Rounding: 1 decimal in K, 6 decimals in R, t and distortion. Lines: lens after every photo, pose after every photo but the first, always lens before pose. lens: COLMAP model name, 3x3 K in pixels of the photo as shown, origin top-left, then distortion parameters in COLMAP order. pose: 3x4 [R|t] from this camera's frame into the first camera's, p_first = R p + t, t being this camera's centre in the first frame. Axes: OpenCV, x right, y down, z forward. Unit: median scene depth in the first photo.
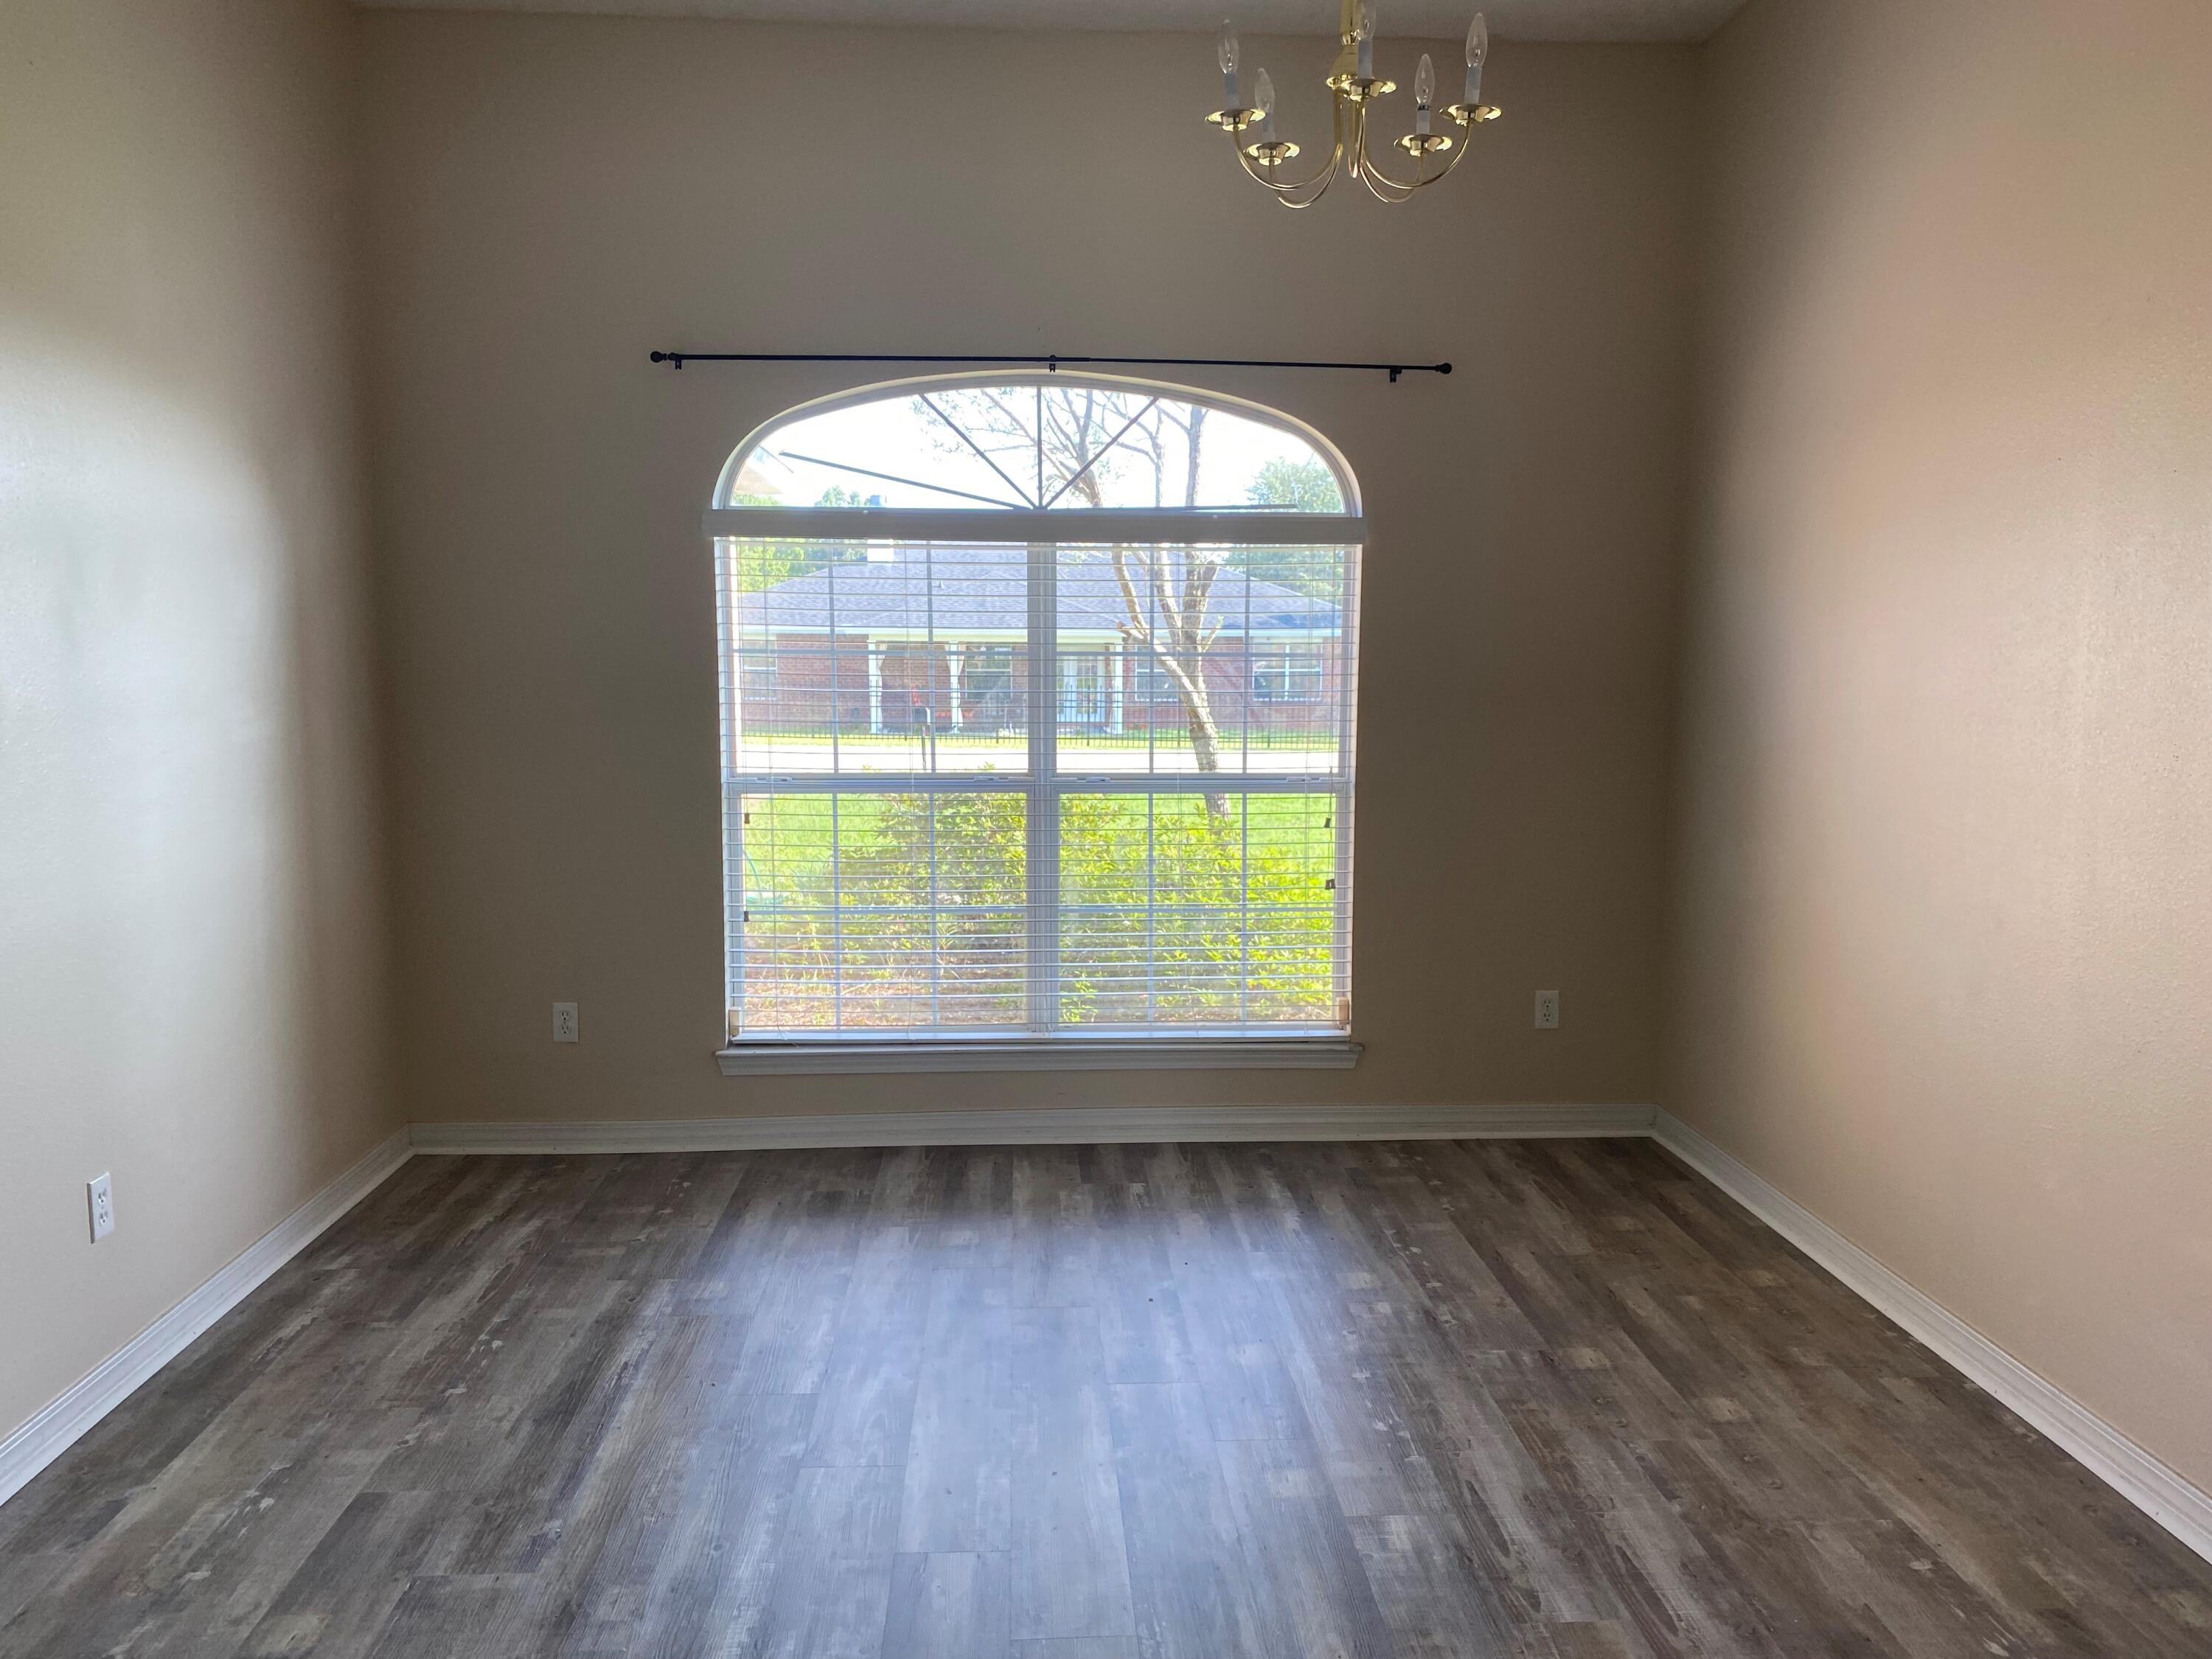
lens RADIAL K [[1677.0, 0, 1106.0], [0, 1677.0, 829.5], [0, 0, 1]] dist [0.112655, -0.166875]
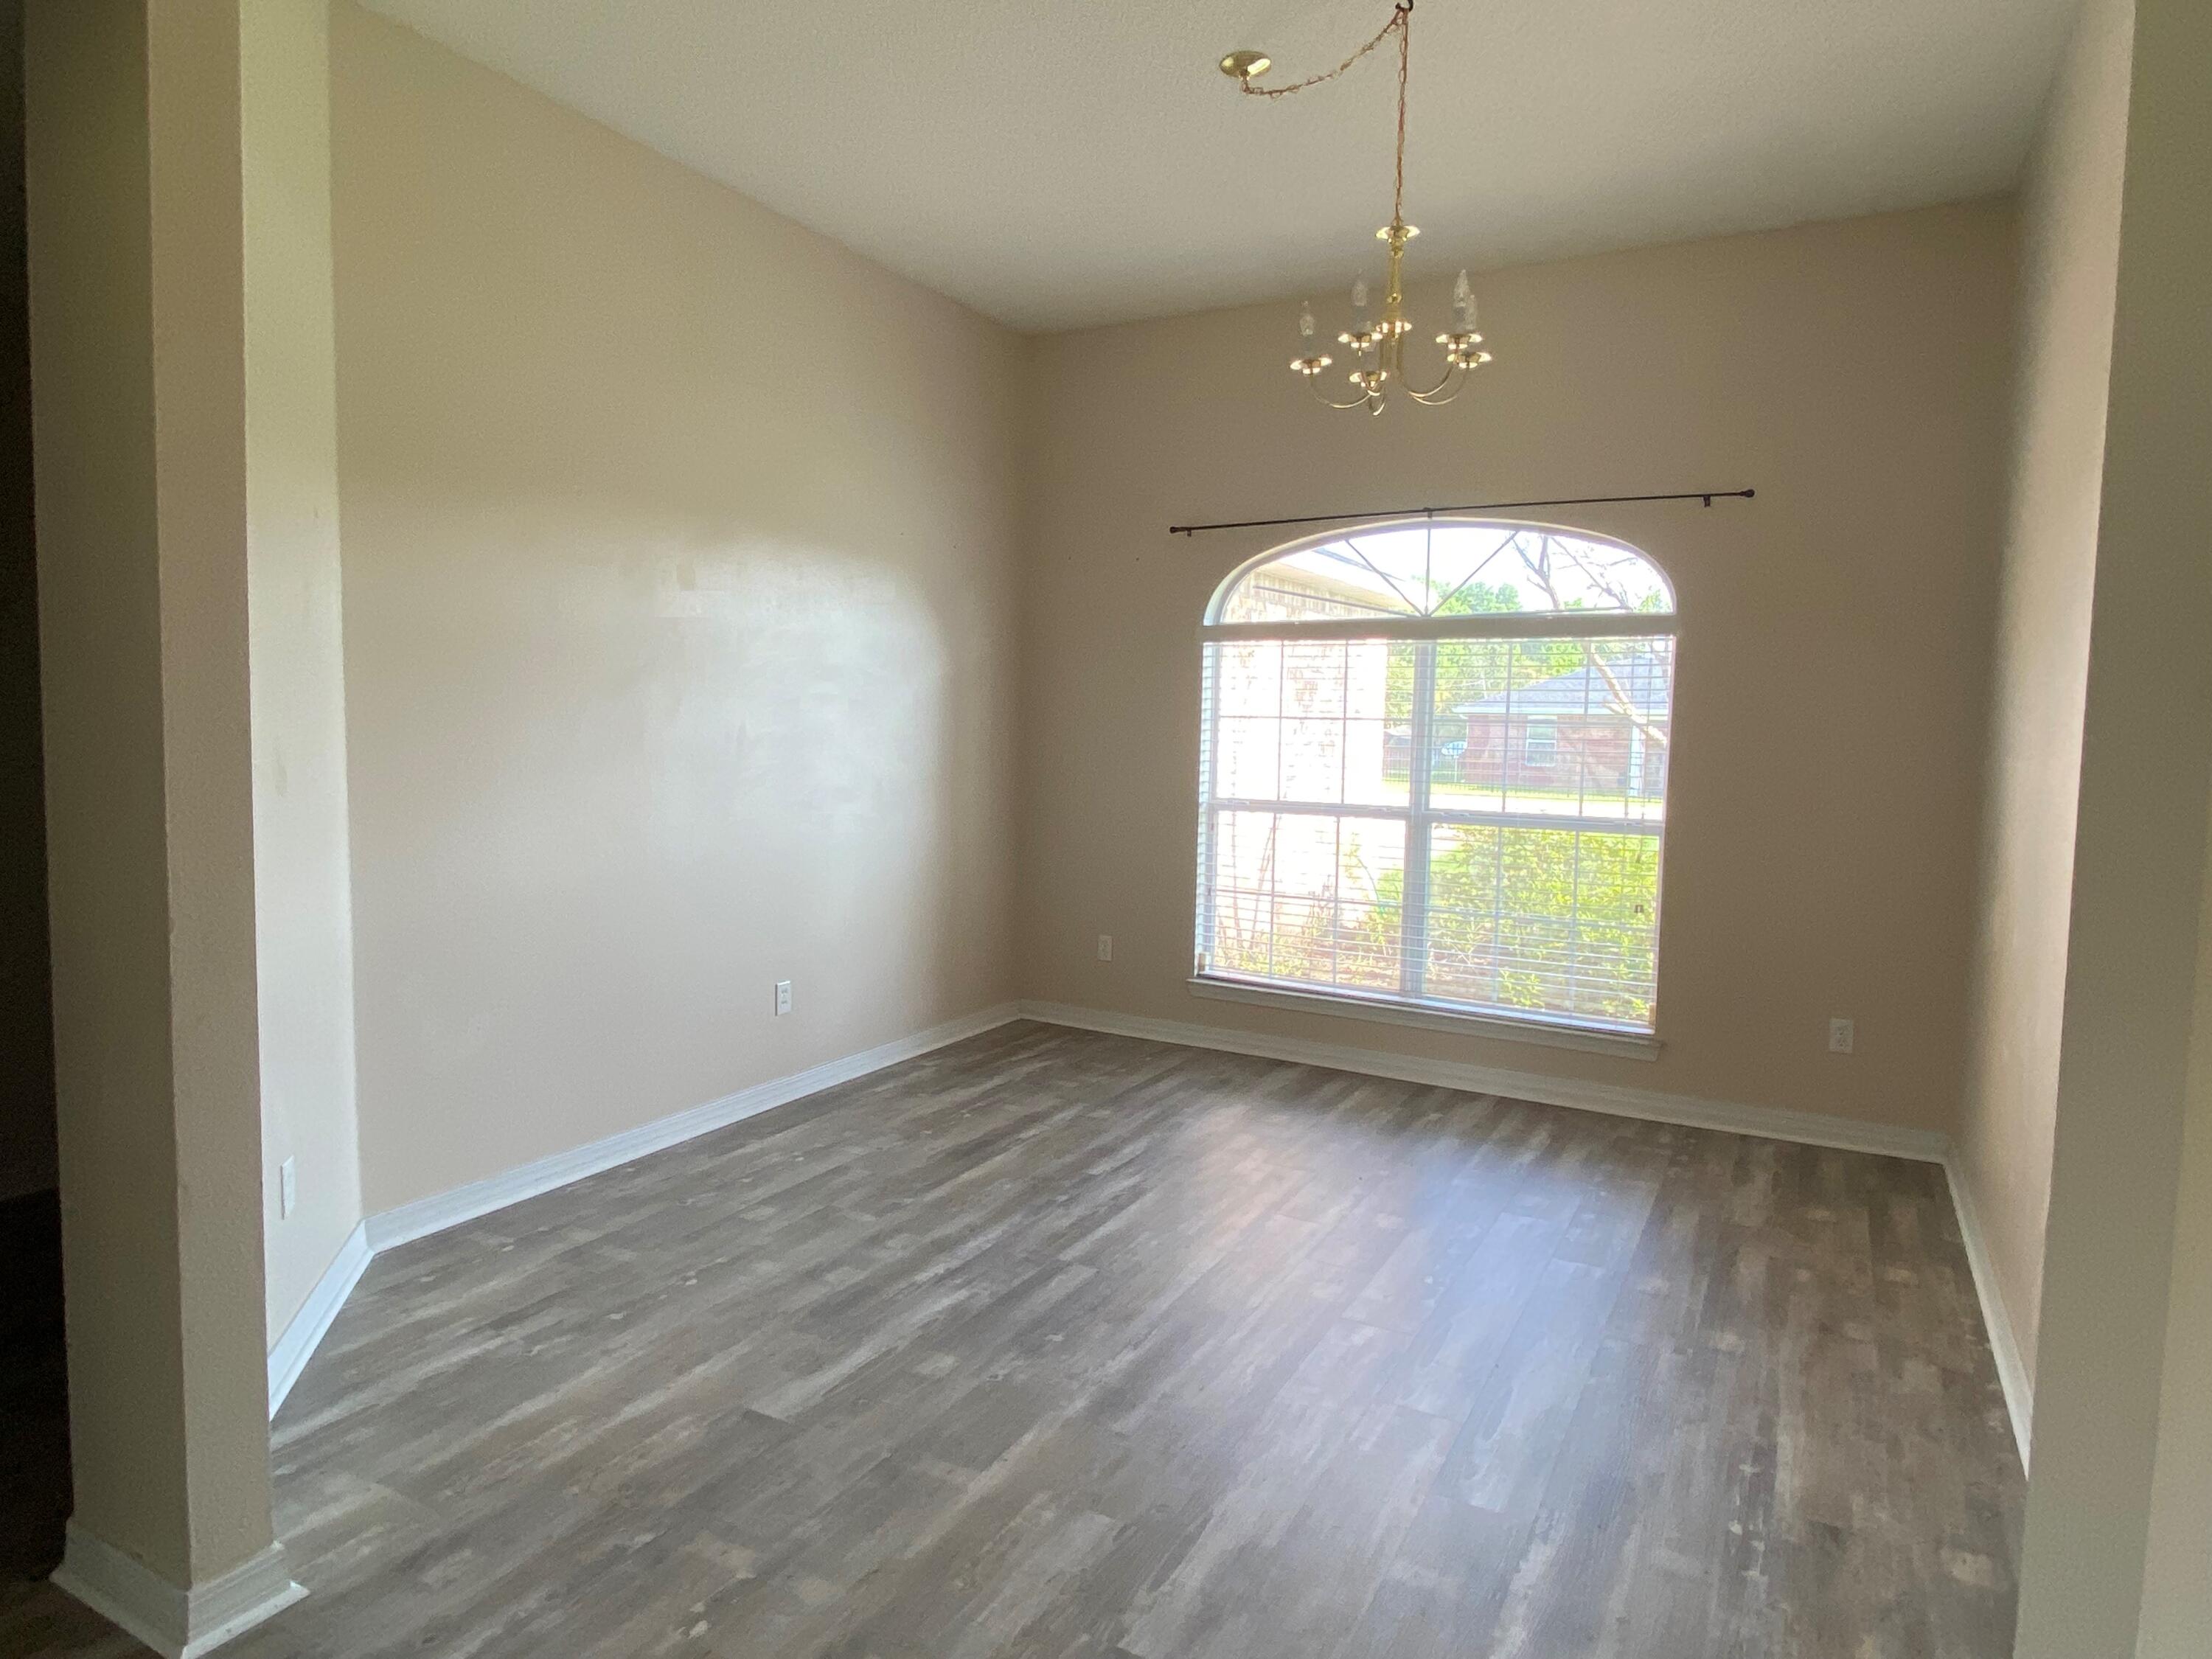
lens RADIAL K [[1299.6, 0, 1094.8], [0, 1299.6, 801.8], [0, 0, 1]] dist [0.063239, -0.064904]
pose [[0.840932, 0.048410, -0.538972, 0.331187], [-0.075014, 0.996803, -0.027508, 0.011297], [0.535917, 0.063563, 0.841875, -0.038540]]
